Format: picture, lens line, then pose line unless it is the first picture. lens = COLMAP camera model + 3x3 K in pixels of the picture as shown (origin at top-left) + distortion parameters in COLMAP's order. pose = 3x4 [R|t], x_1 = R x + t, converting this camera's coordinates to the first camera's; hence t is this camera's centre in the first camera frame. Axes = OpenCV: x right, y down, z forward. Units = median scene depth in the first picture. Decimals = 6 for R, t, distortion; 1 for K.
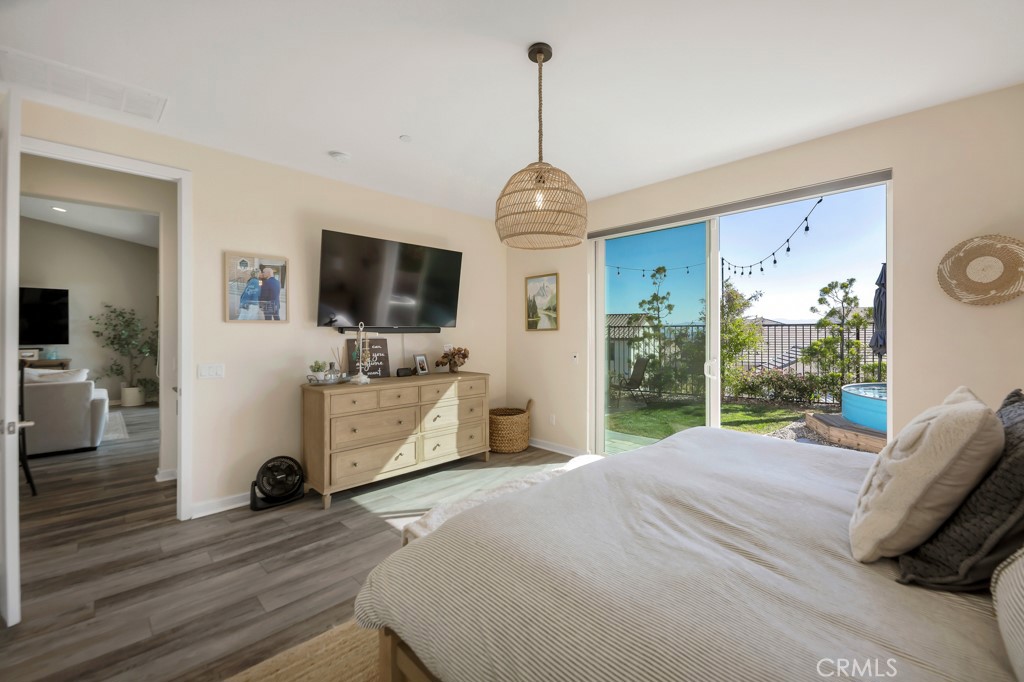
lens RADIAL K [[423.3, 0, 521.2], [0, 423.3, 335.1], [0, 0, 1]] dist [-0.002427, -0.000577]
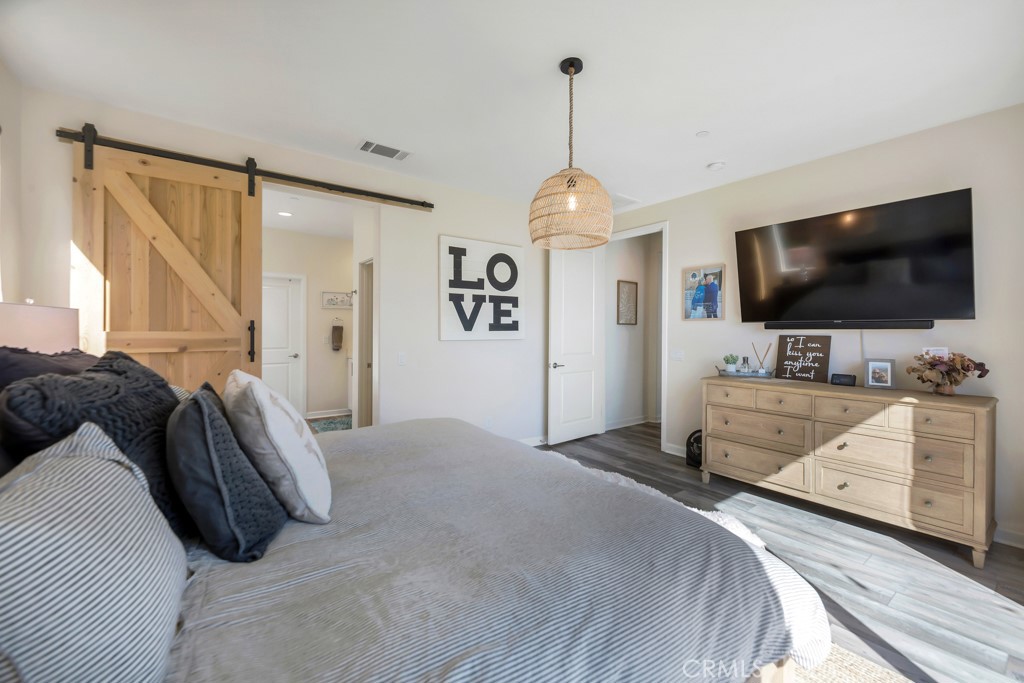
lens RADIAL K [[423.3, 0, 513.9], [0, 423.3, 331.0], [0, 0, 1]] dist [-0.002427, -0.000577]
pose [[-0.179471, 0.004709, -0.983752, 0.699167], [-0.011089, 0.999915, 0.006809, 0.000217], [0.983701, 0.012131, -0.179403, 0.650285]]
